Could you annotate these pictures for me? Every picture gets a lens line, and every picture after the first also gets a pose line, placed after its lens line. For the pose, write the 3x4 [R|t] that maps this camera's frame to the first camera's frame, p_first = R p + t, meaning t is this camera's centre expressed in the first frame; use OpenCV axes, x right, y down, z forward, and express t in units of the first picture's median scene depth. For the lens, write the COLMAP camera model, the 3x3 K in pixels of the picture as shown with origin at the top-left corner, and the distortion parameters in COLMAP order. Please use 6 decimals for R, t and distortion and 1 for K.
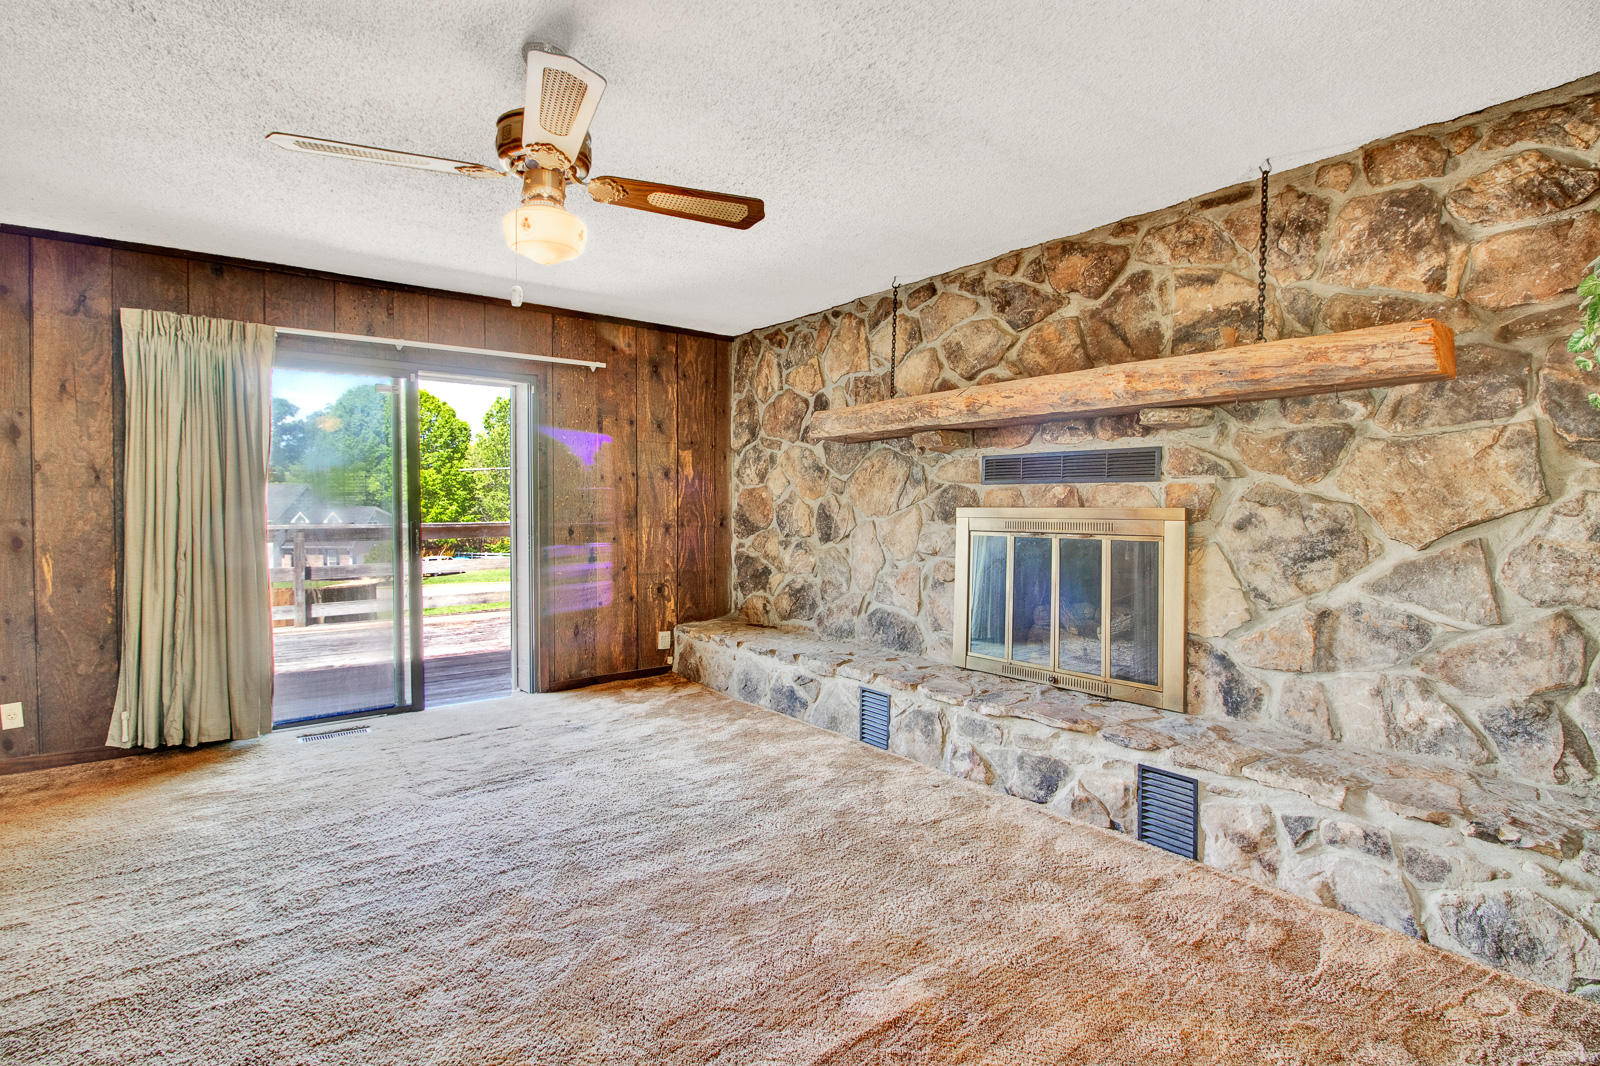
lens RADIAL K [[744.8, 0, 791.8], [0, 744.8, 517.7], [0, 0, 1]] dist [-0.009915, -0.008108]
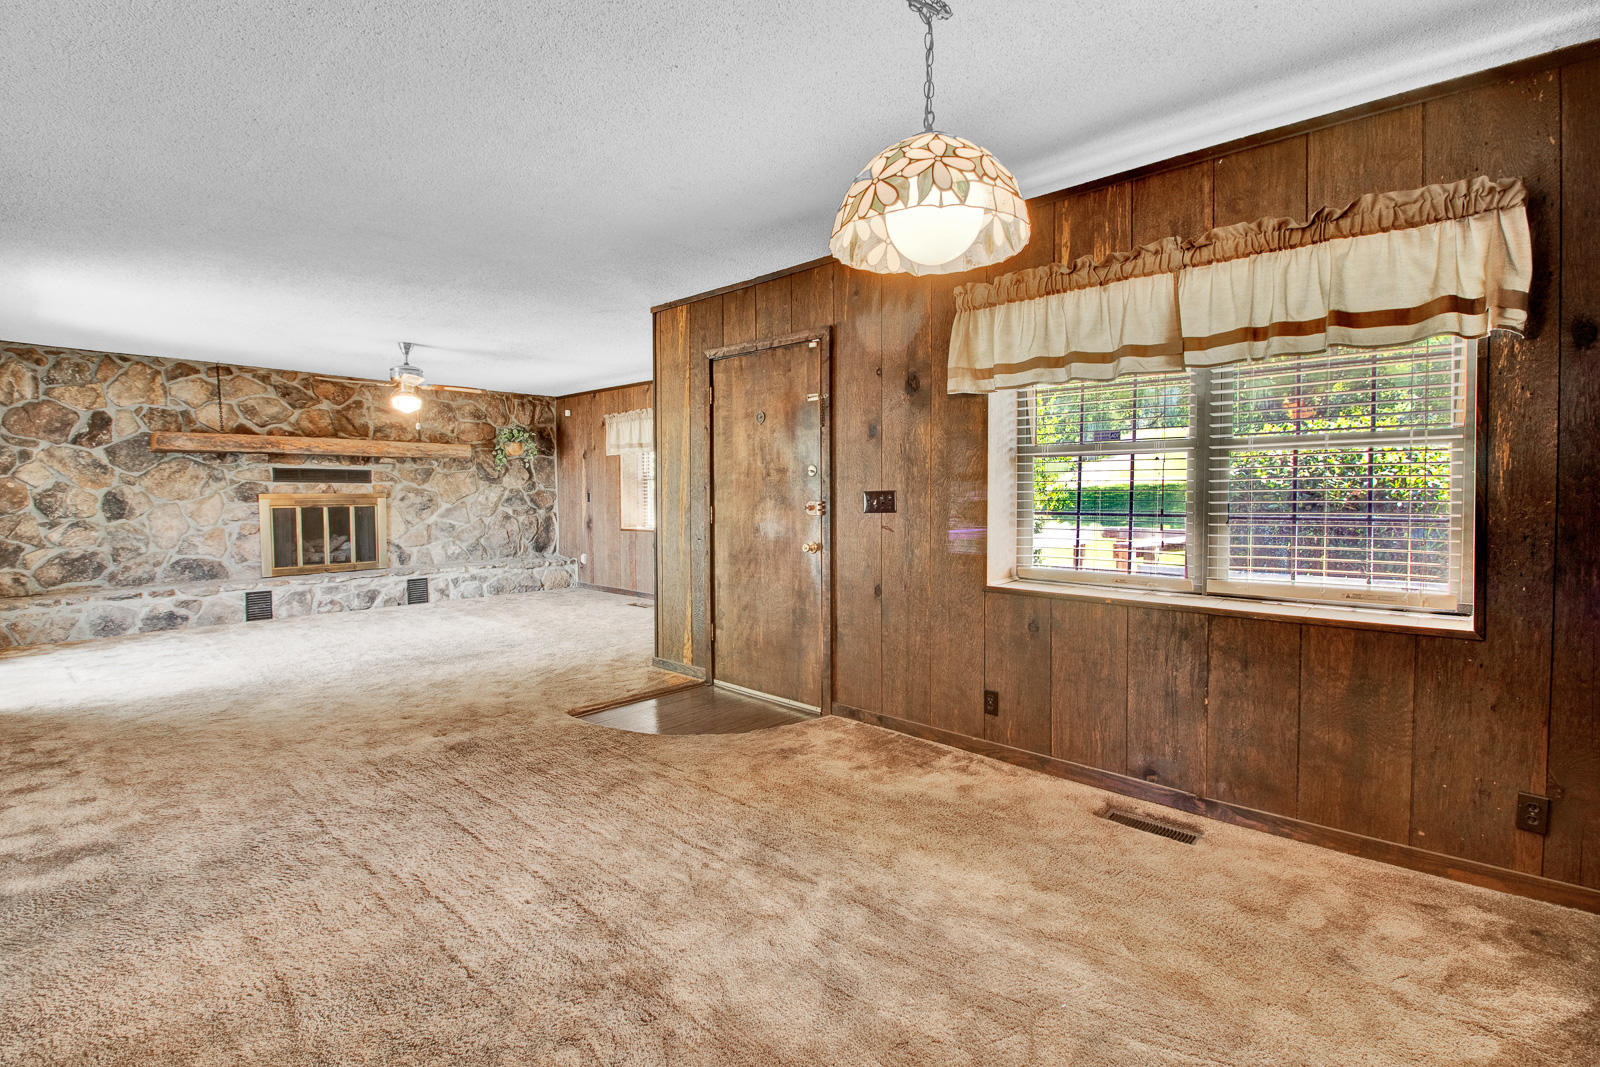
lens RADIAL K [[744.8, 0, 805.4], [0, 744.8, 518.7], [0, 0, 1]] dist [-0.009915, -0.008108]
pose [[-0.186836, -0.034561, 0.981783, -2.482822], [0.019516, 0.999053, 0.038883, 0.003896], [-0.982197, 0.026425, -0.185985, -0.016927]]
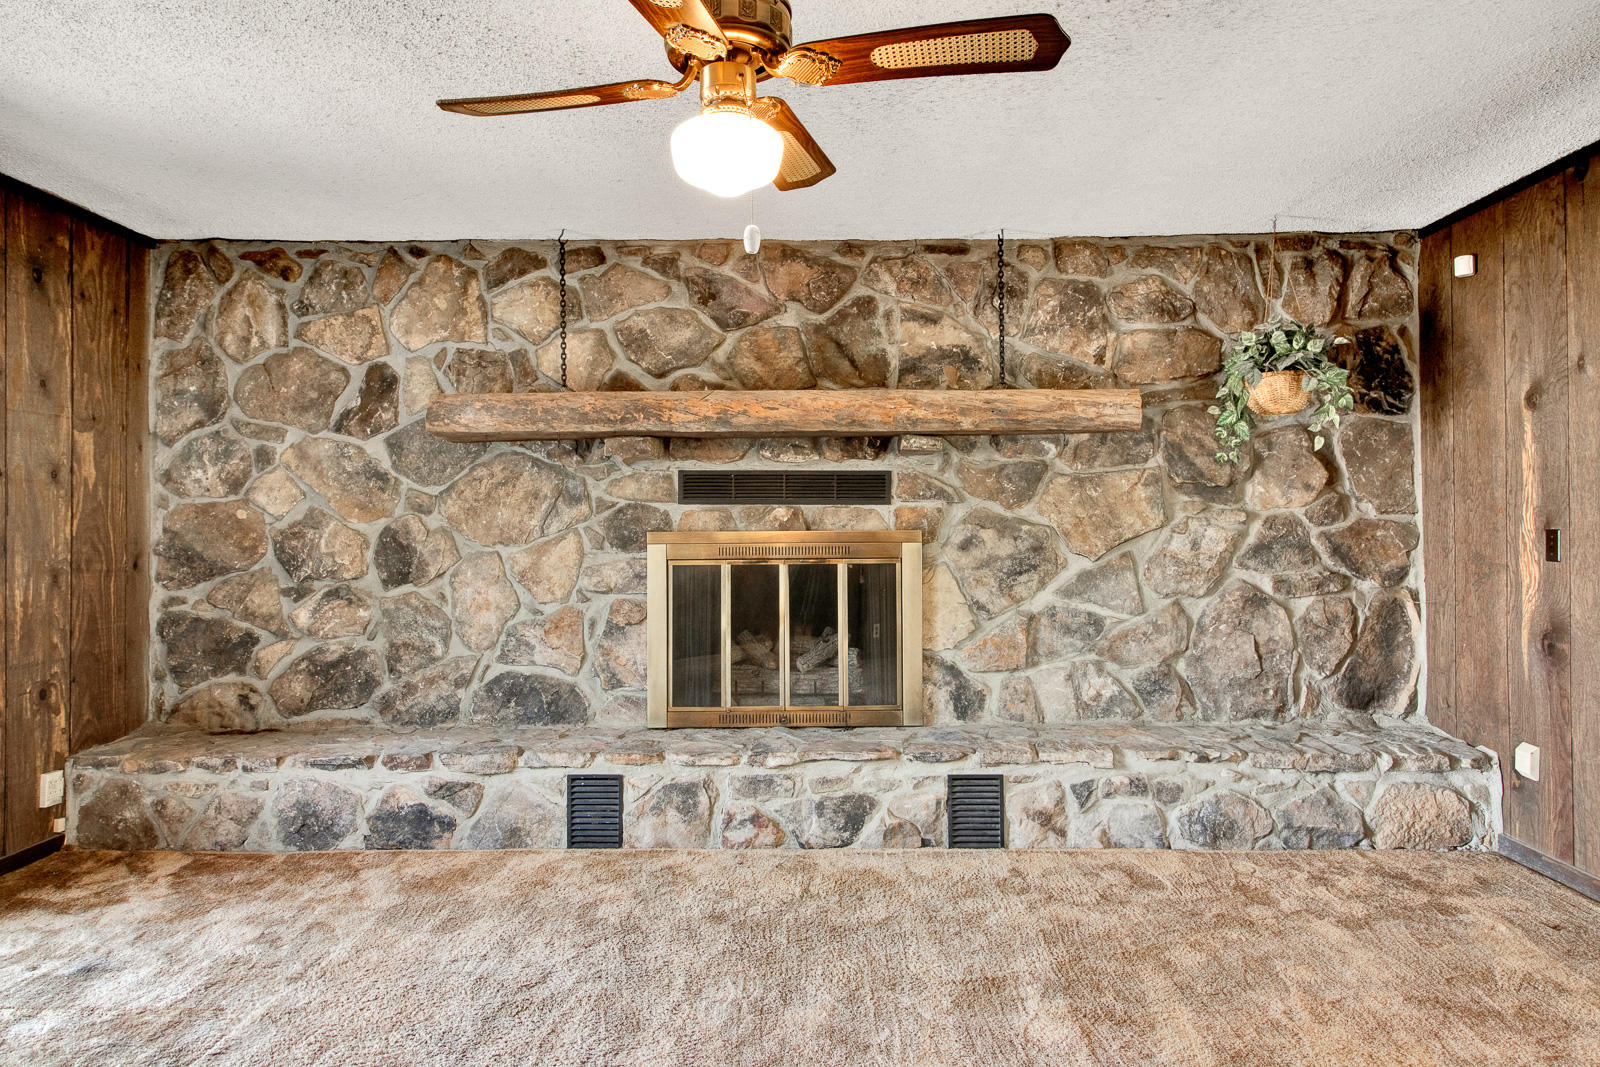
lens RADIAL K [[1014.6, 0, 788.9], [0, 1014.6, 516.4], [0, 0, 1]] dist [0.012881, -0.009081]
pose [[0.626754, 0.003193, 0.779210, -0.719394], [0.018263, 0.999657, -0.018786, -0.009526], [-0.779003, 0.026005, 0.626481, 0.241887]]
